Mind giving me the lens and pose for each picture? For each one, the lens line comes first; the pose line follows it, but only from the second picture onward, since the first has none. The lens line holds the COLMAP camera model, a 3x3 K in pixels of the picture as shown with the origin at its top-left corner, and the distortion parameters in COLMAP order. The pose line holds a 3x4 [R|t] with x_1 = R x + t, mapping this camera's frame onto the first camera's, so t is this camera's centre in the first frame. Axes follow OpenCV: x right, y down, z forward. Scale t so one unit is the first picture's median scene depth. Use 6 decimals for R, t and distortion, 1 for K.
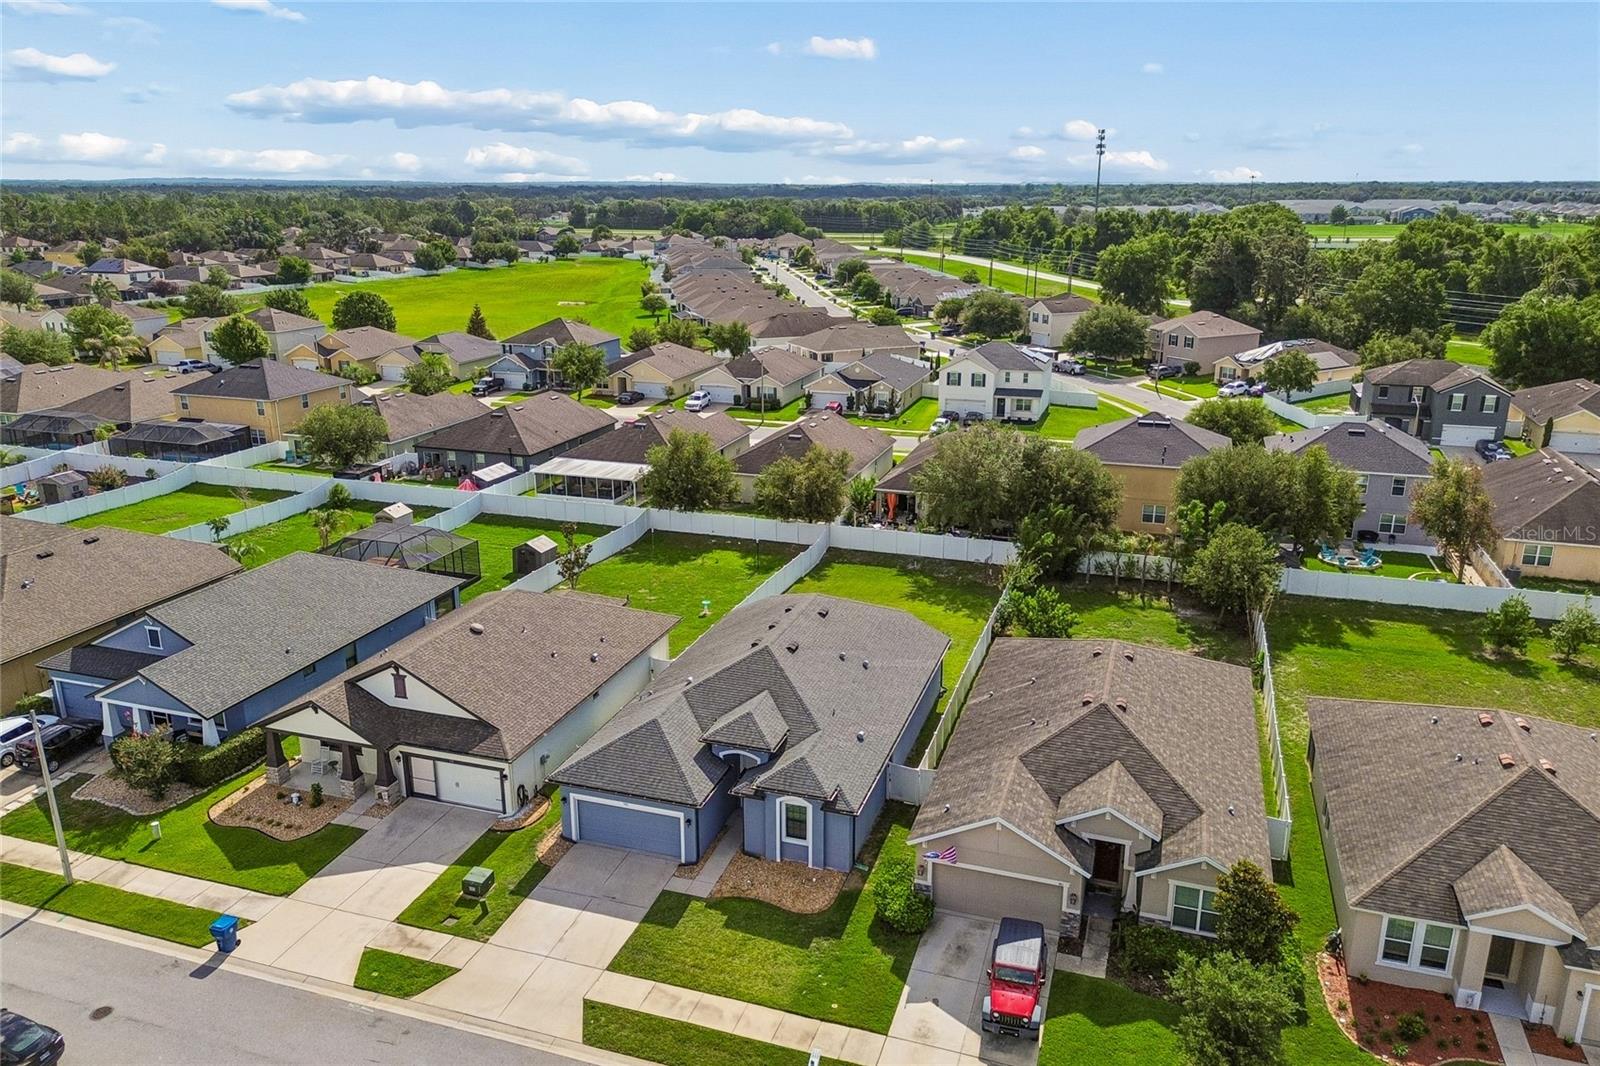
lens RADIAL K [[1123.9, 0, 800.0], [0, 1123.9, 533.0], [0, 0, 1]] dist [0.074103, -0.078662]
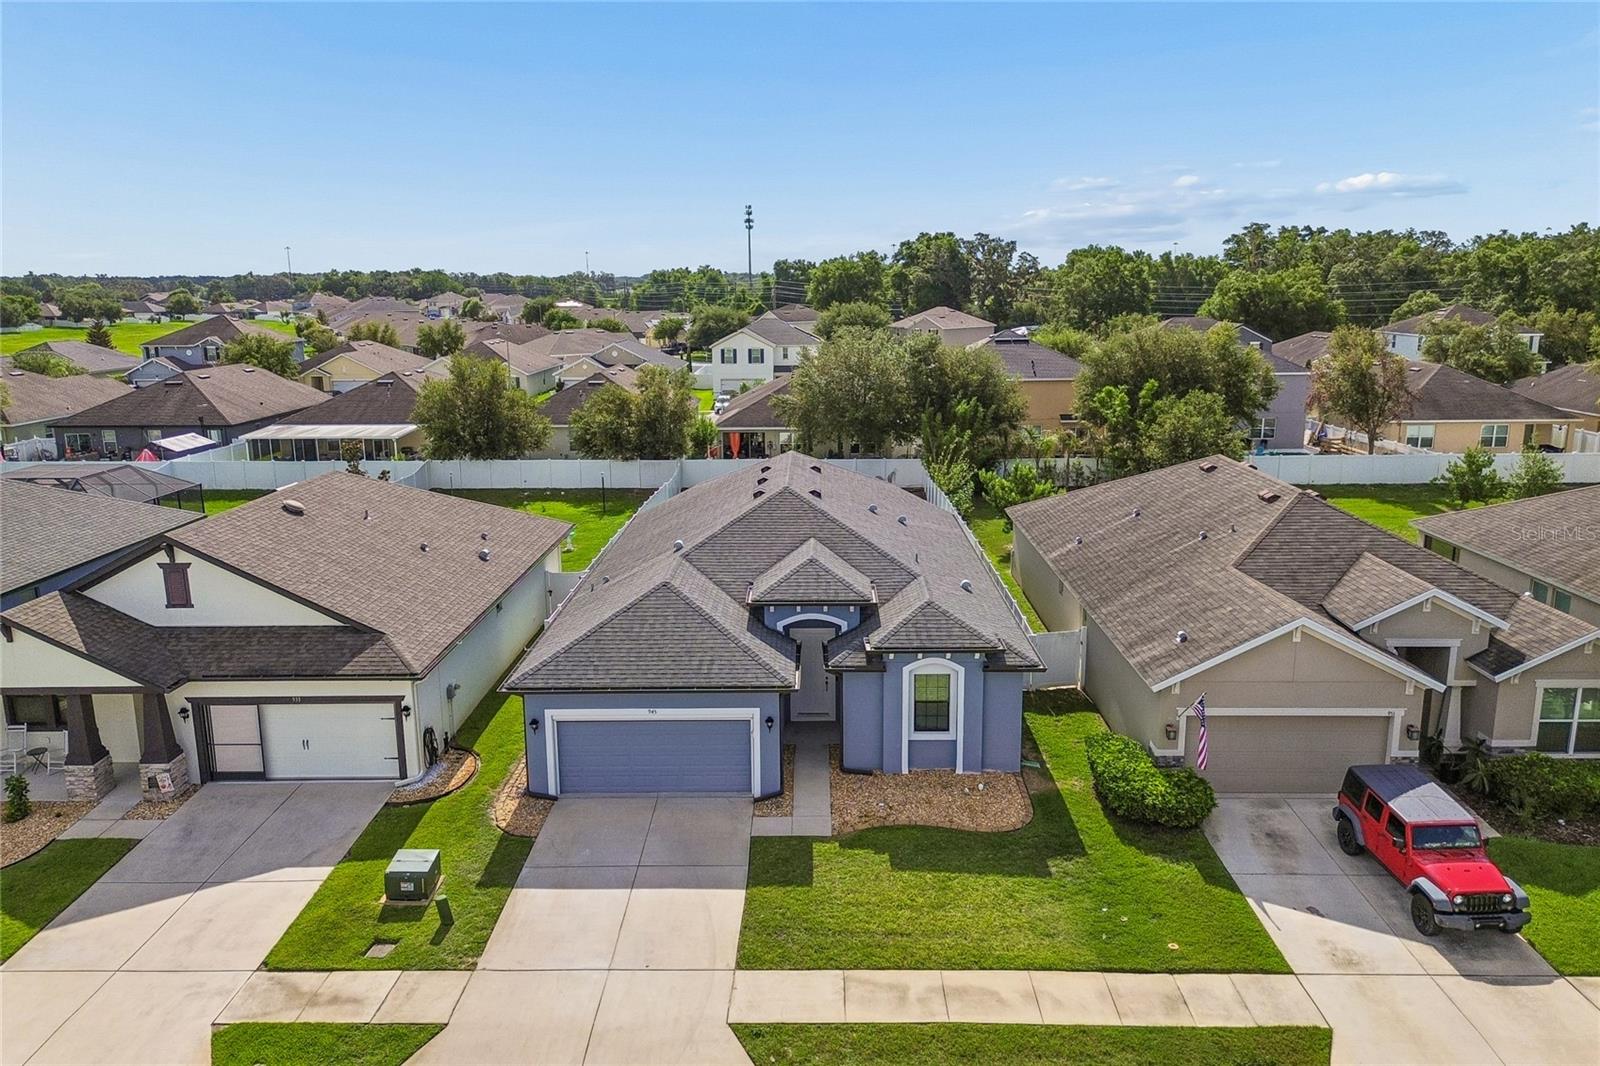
lens RADIAL K [[1133.5, 0, 801.8], [0, 1133.5, 521.4], [0, 0, 1]] dist [0.076876, -0.076056]
pose [[0.954073, -0.071492, 0.290920, -0.206313], [0.095649, 0.992974, -0.069663, 0.160805], [-0.283896, 0.094290, 0.954208, 0.343091]]
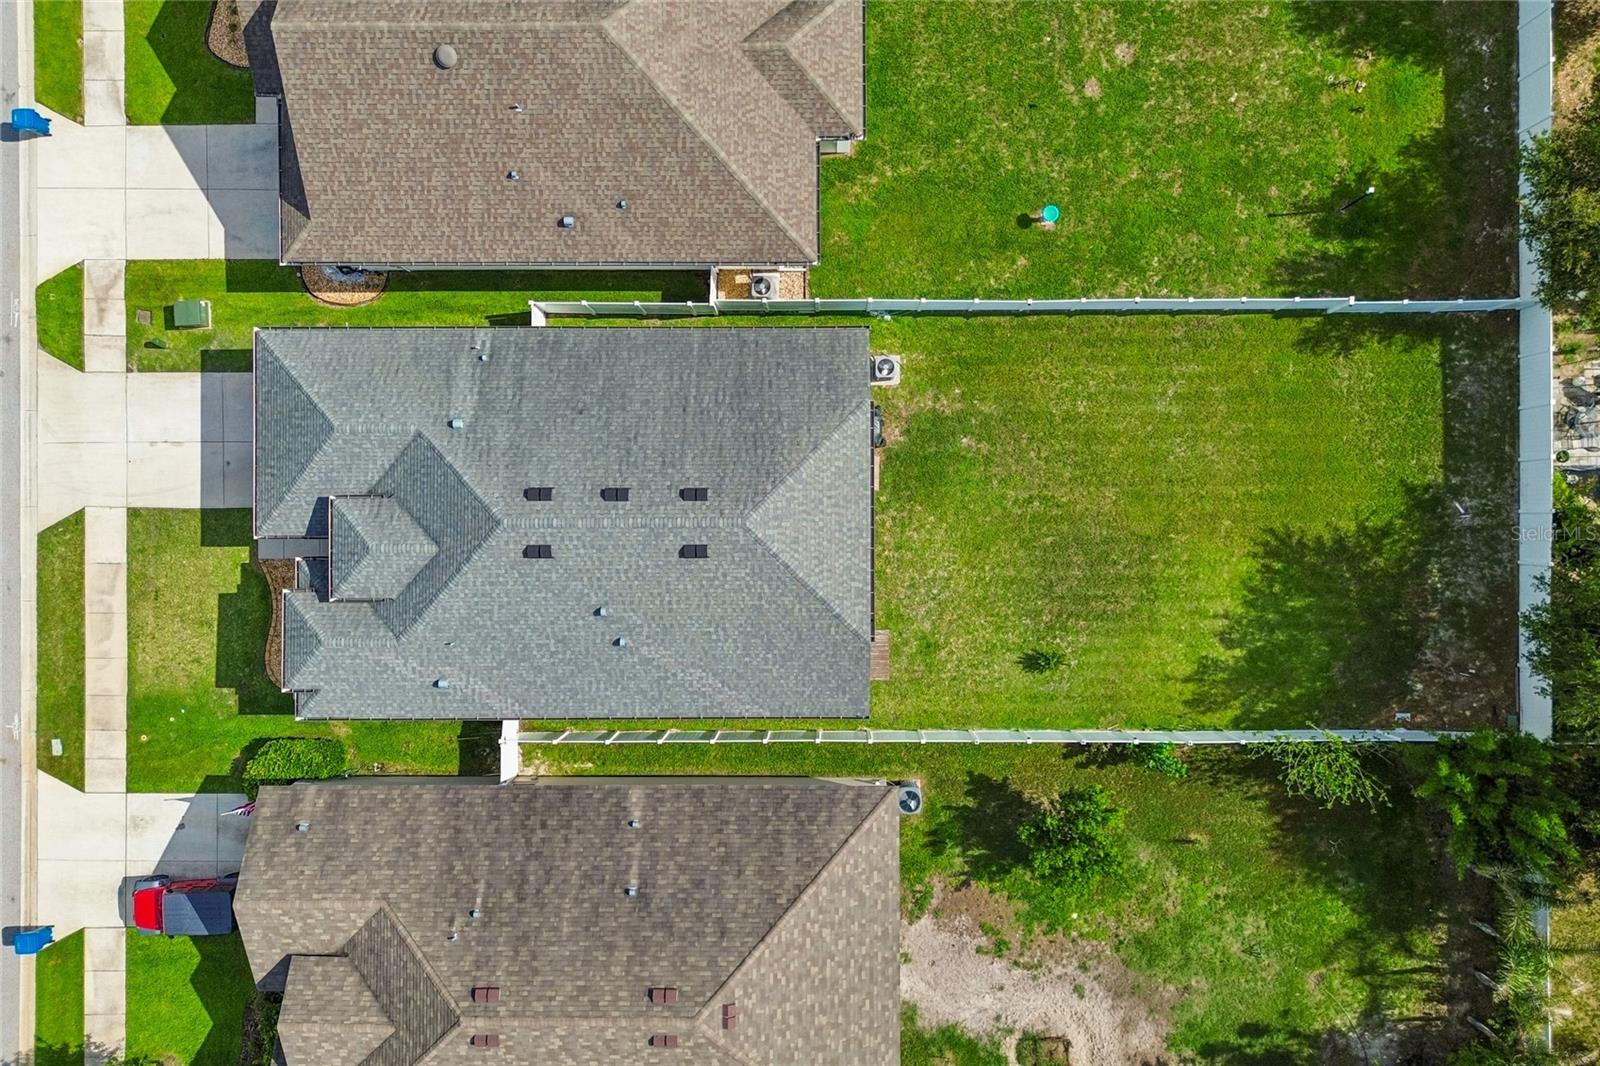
lens RADIAL K [[1141.7, 0, 800.6], [0, 1141.7, 526.7], [0, 0, 1]] dist [0.049780, -0.042381]
pose [[0.310159, 0.950646, -0.008615, 0.030079], [-0.255941, 0.092224, 0.962283, -0.559284], [0.915585, -0.296256, 0.271913, 0.928747]]
